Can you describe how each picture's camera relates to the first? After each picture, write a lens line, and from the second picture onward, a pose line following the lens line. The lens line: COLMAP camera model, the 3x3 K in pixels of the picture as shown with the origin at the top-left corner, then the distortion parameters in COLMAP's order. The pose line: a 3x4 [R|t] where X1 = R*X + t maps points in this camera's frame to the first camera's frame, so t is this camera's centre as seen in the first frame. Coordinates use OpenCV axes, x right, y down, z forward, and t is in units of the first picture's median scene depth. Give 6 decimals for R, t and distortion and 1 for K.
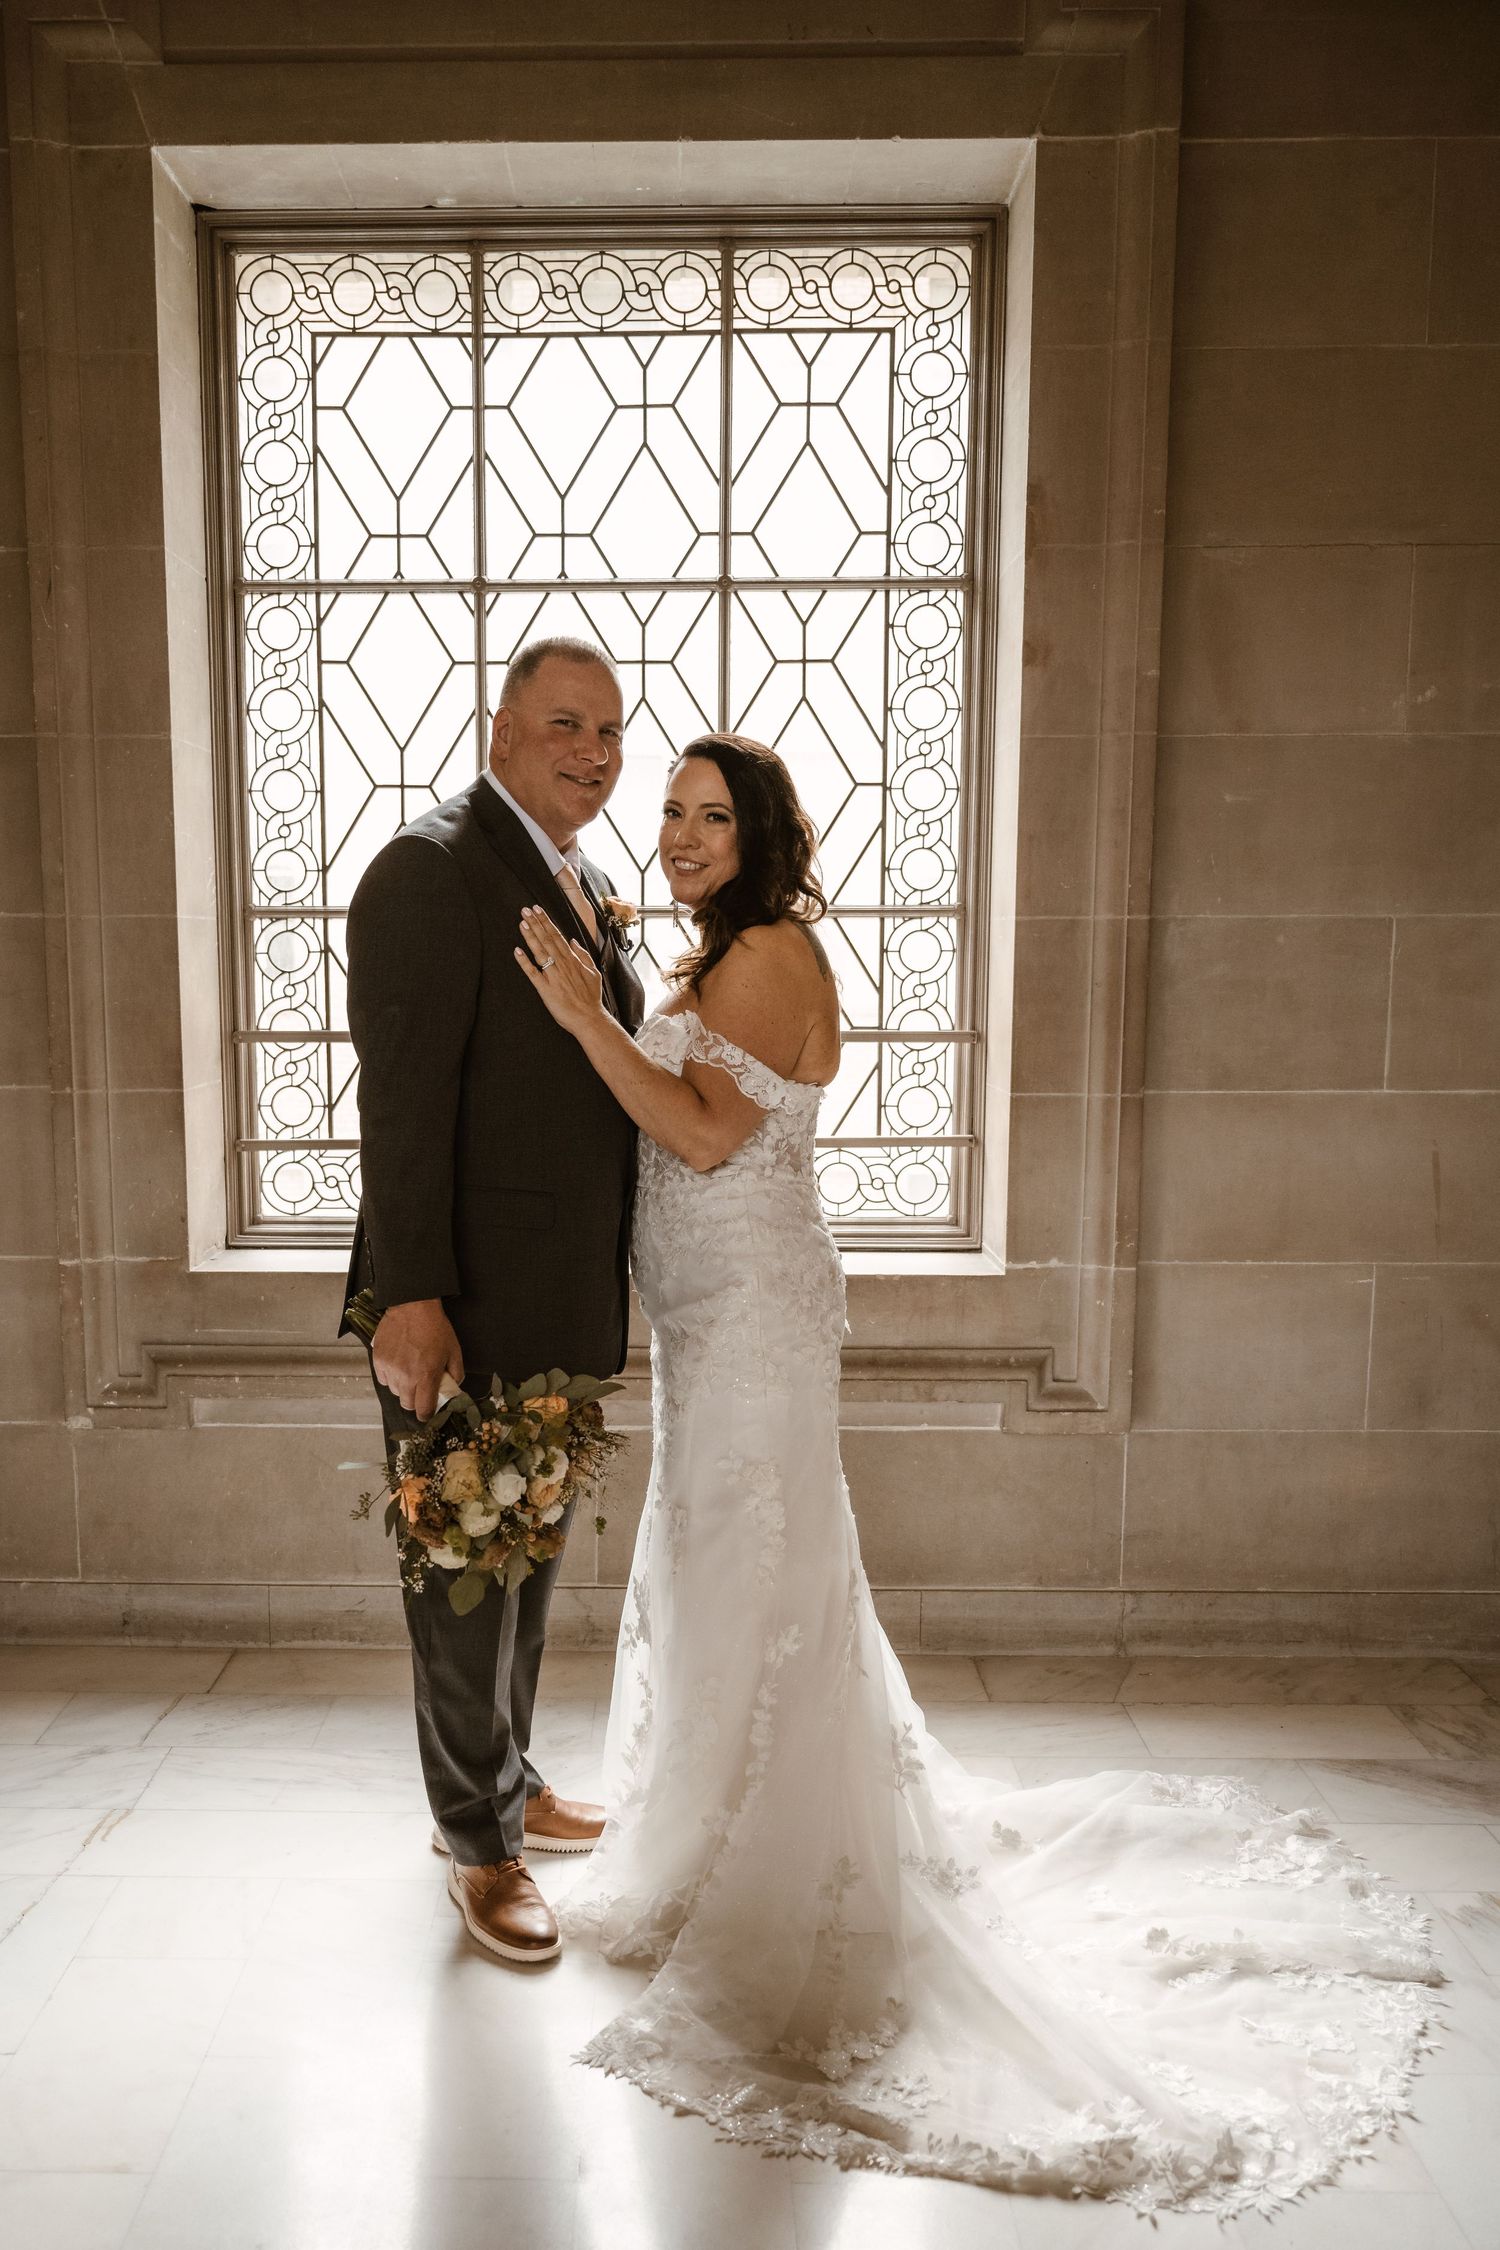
lens RADIAL K [[2093.0, 0, 634.2], [0, 2093.0, 1270.8], [0, 0, 1]] dist [-0.011007, 0.014664]
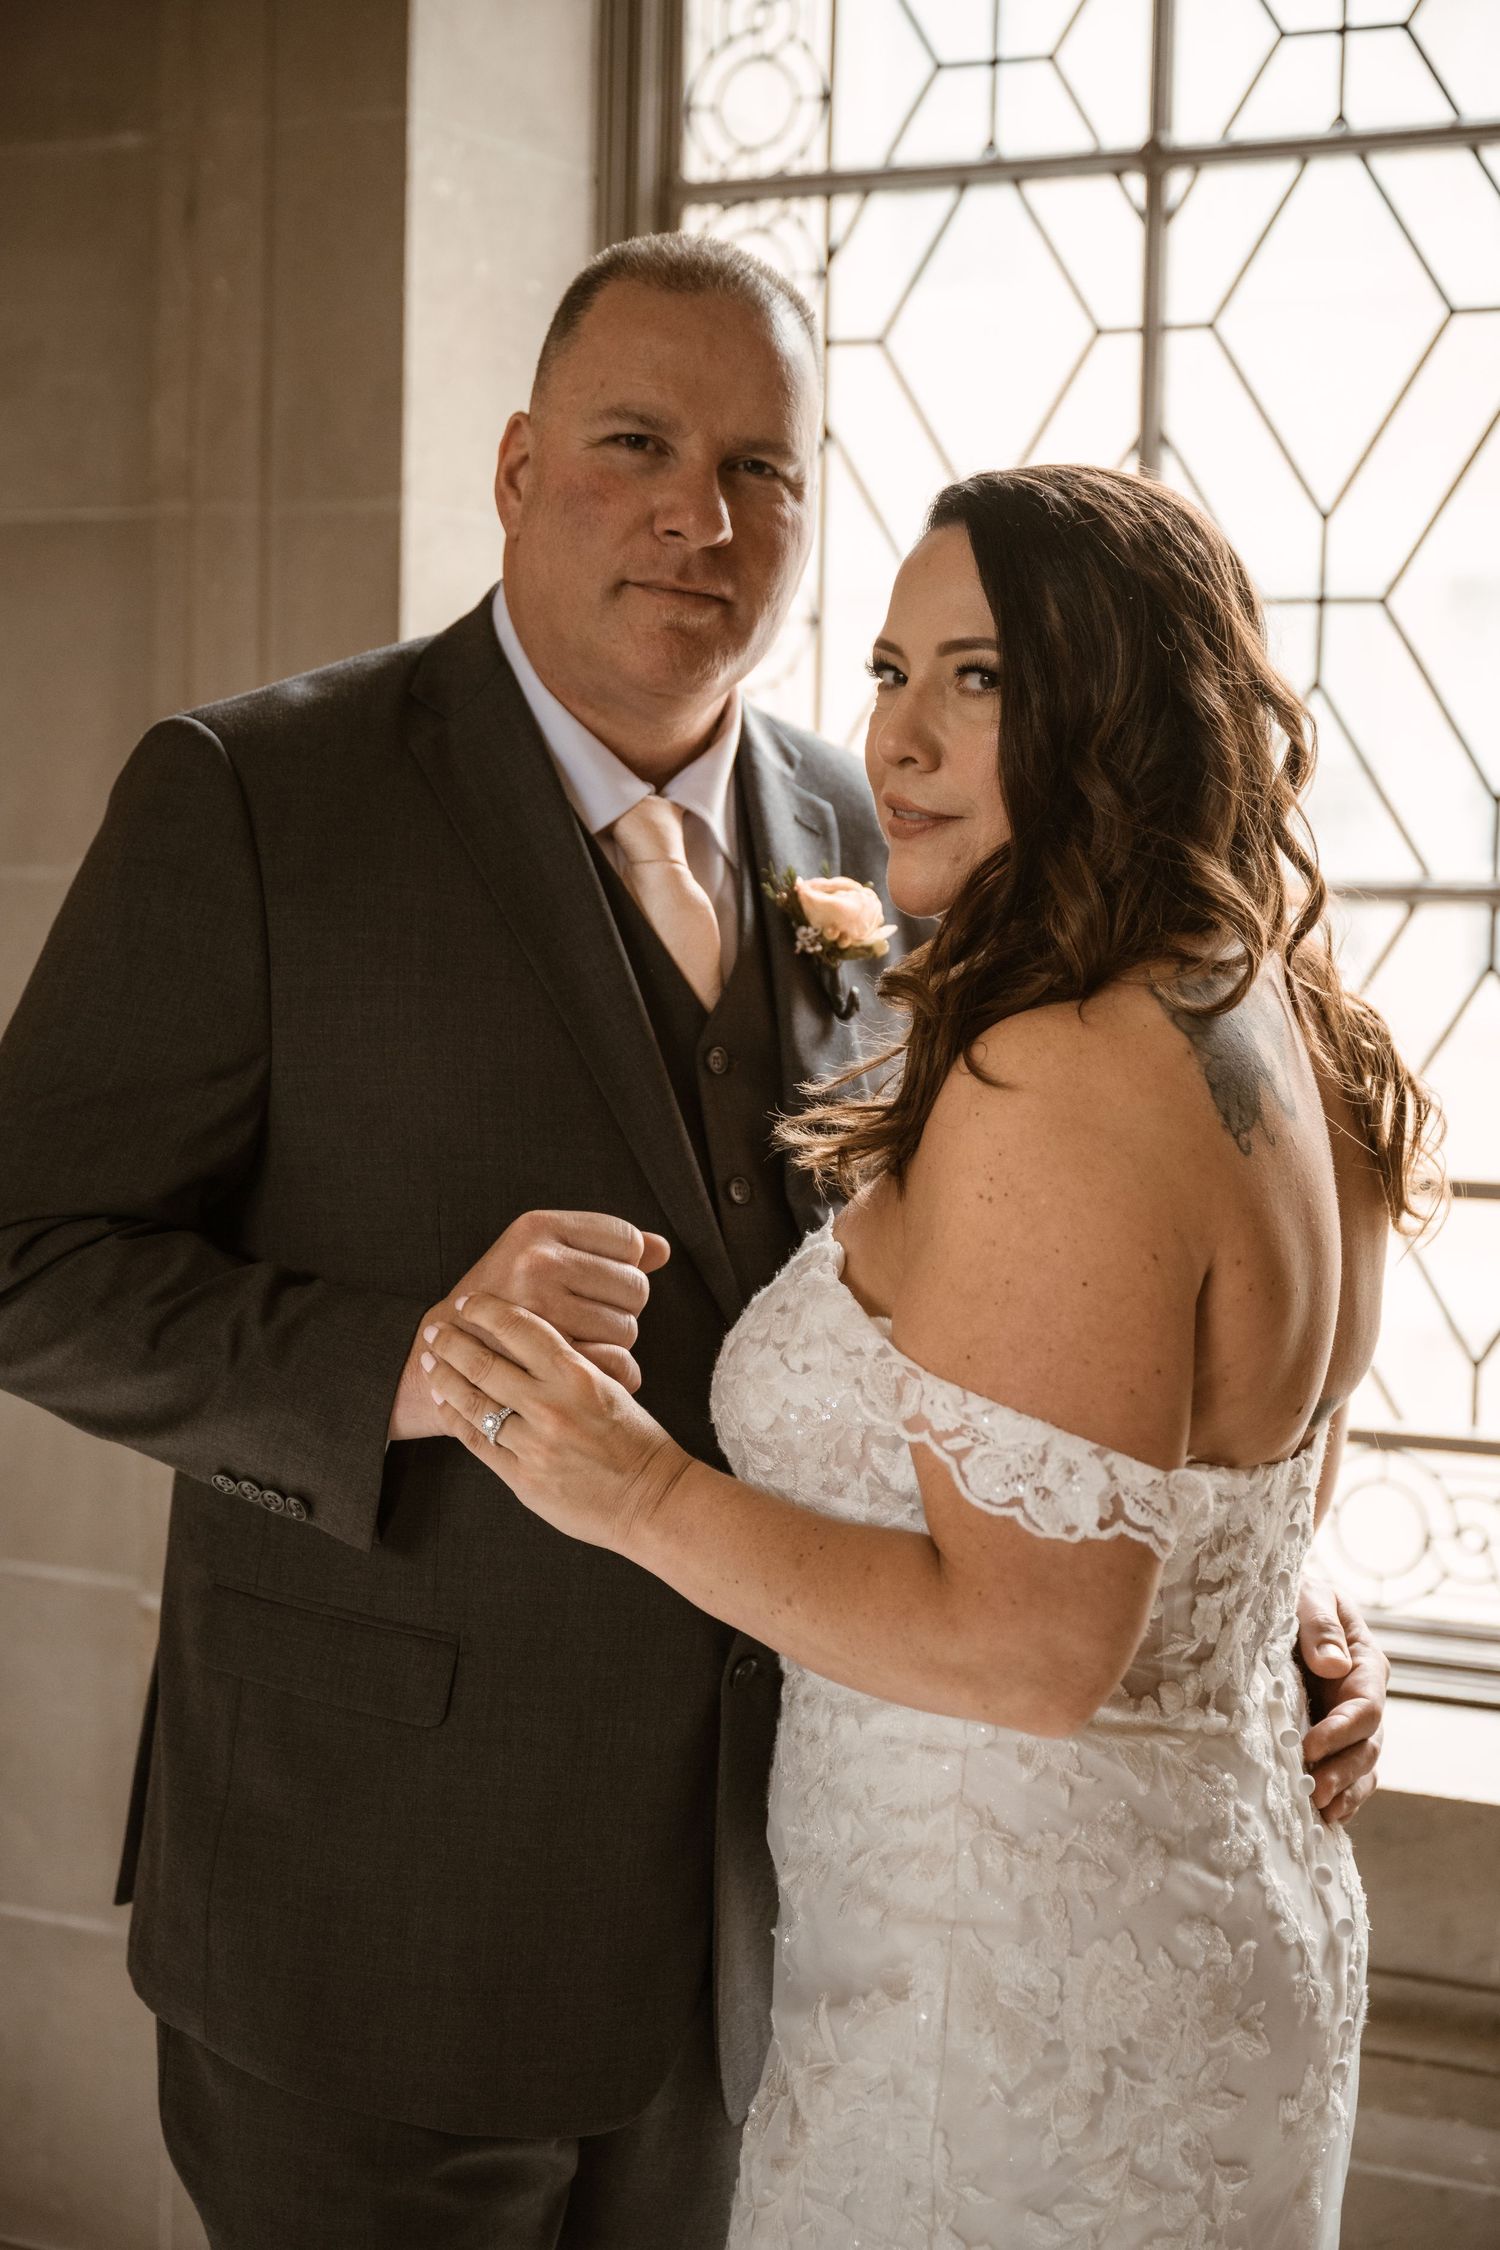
lens RADIAL K [[3642.2, 0, 743.1], [0, 3642.2, 1115.2], [0, 0, 1]] dist [0.035420, 0.000000]
pose [[0.895665, 0.049798, -0.441932, 0.203782], [-0.088839, 0.993717, -0.068076, -0.067406], [0.435765, 0.100234, 0.894462, 0.297988]]
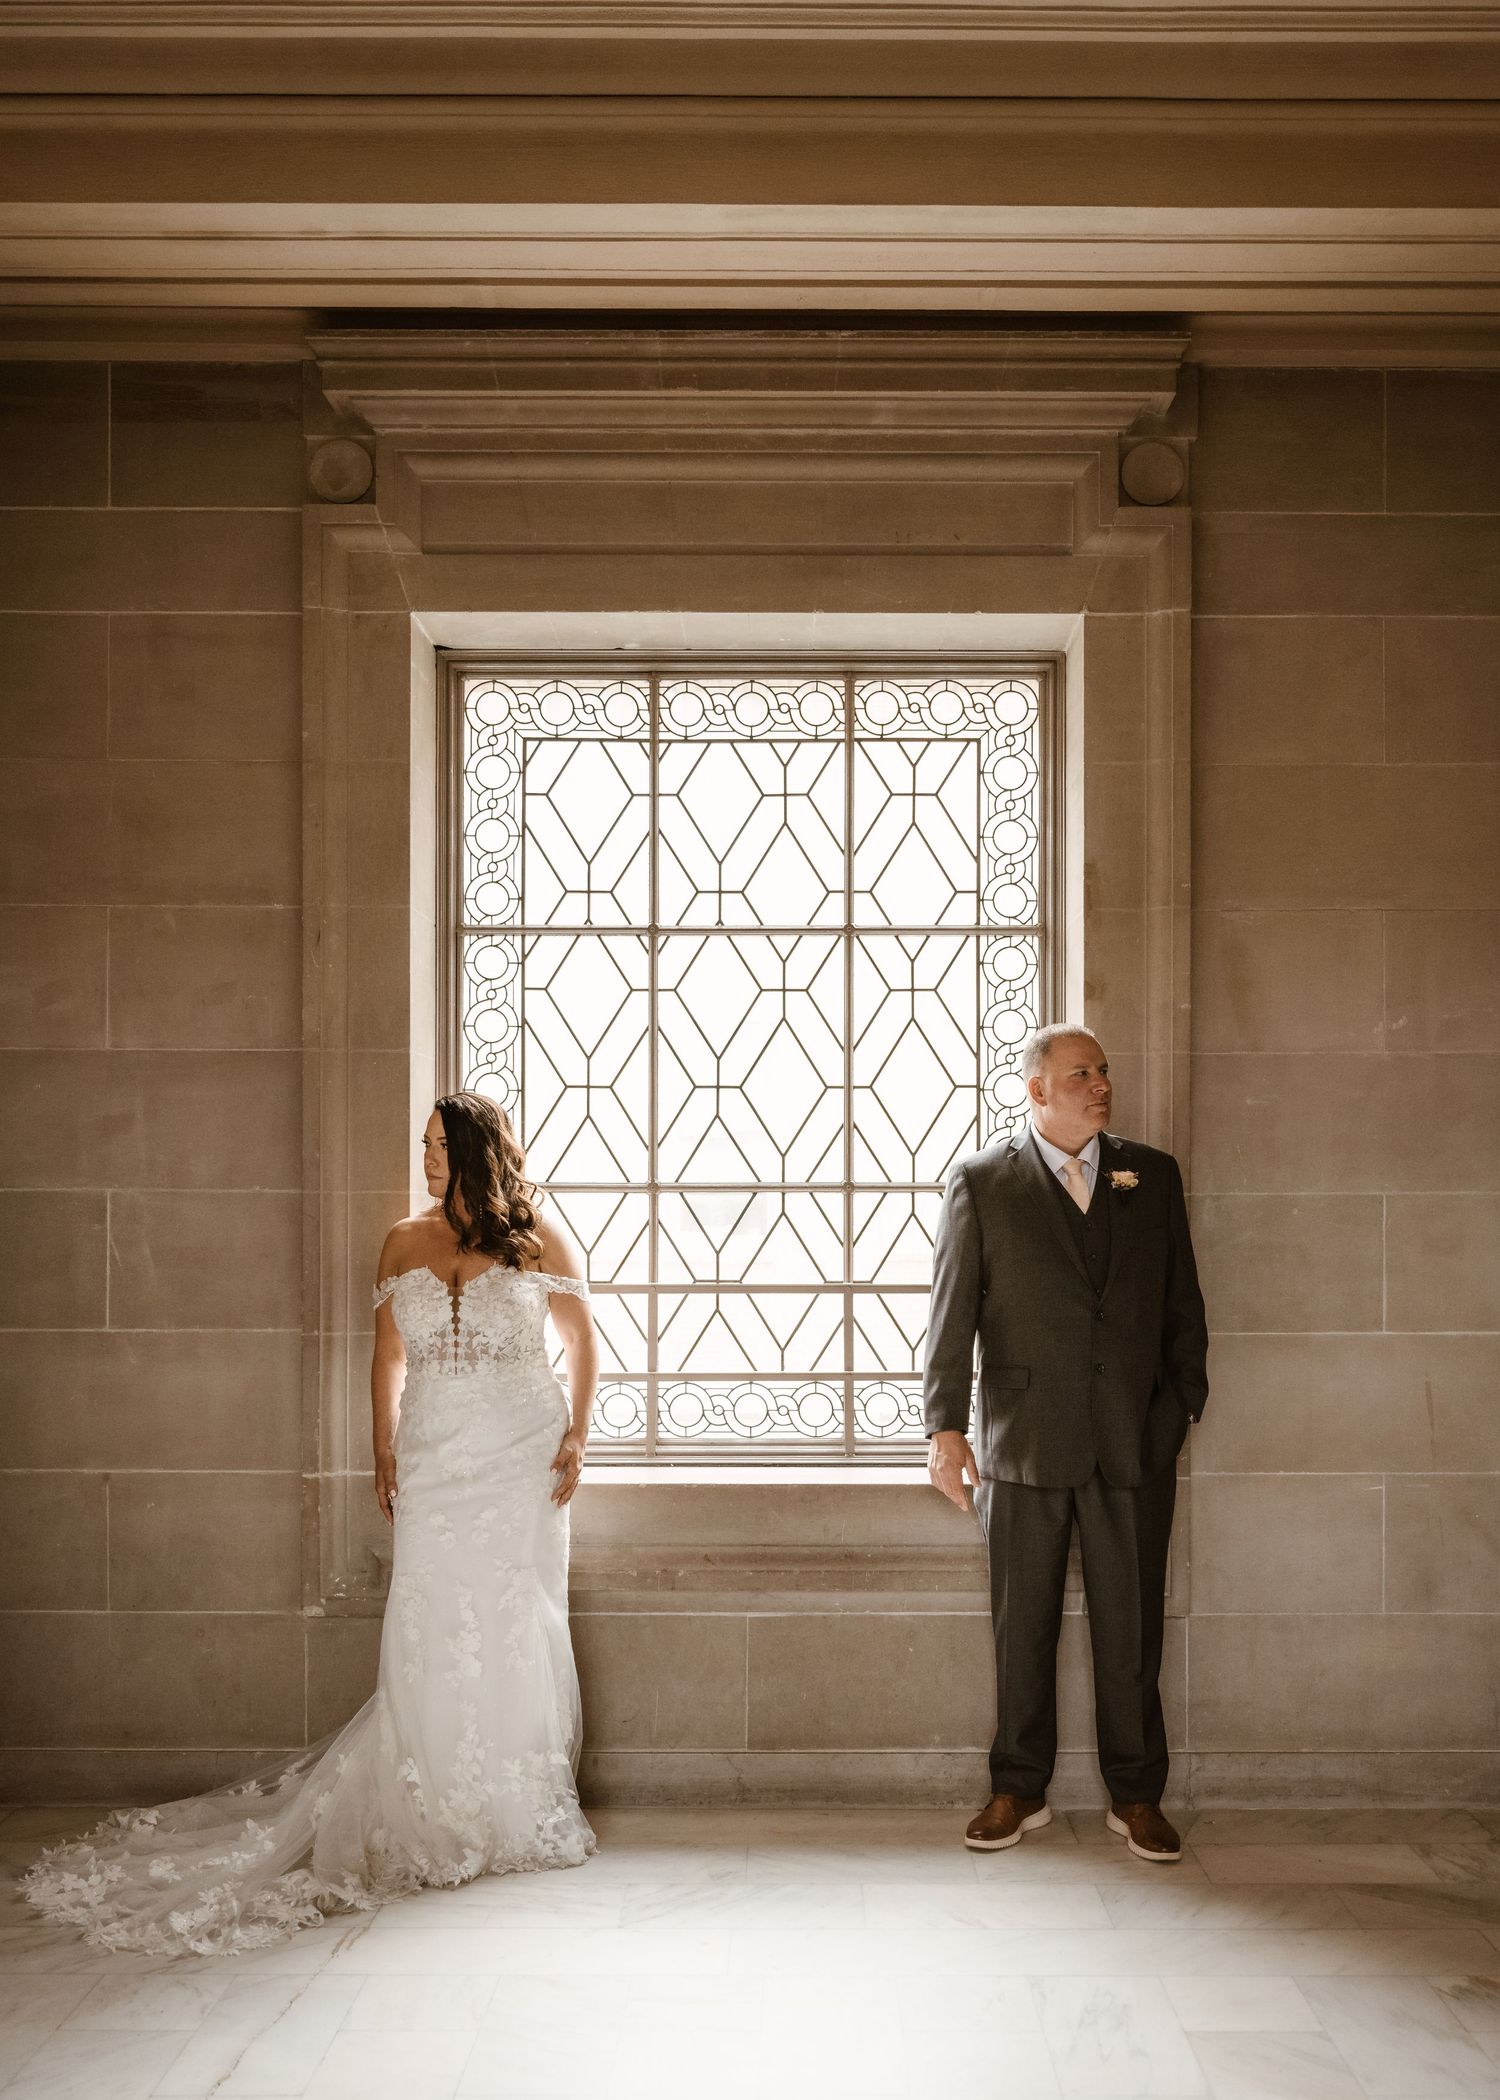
lens RADIAL K [[2112.2, 0, 802.4], [0, 2112.2, 1178.4], [0, 0, 1]] dist [-0.008662, 0.011393]
pose [[0.999583, 0.001413, 0.028834, -0.021357], [0.003233, 0.987039, -0.160445, 0.022596], [-0.028687, 0.160471, 0.986624, -0.231669]]
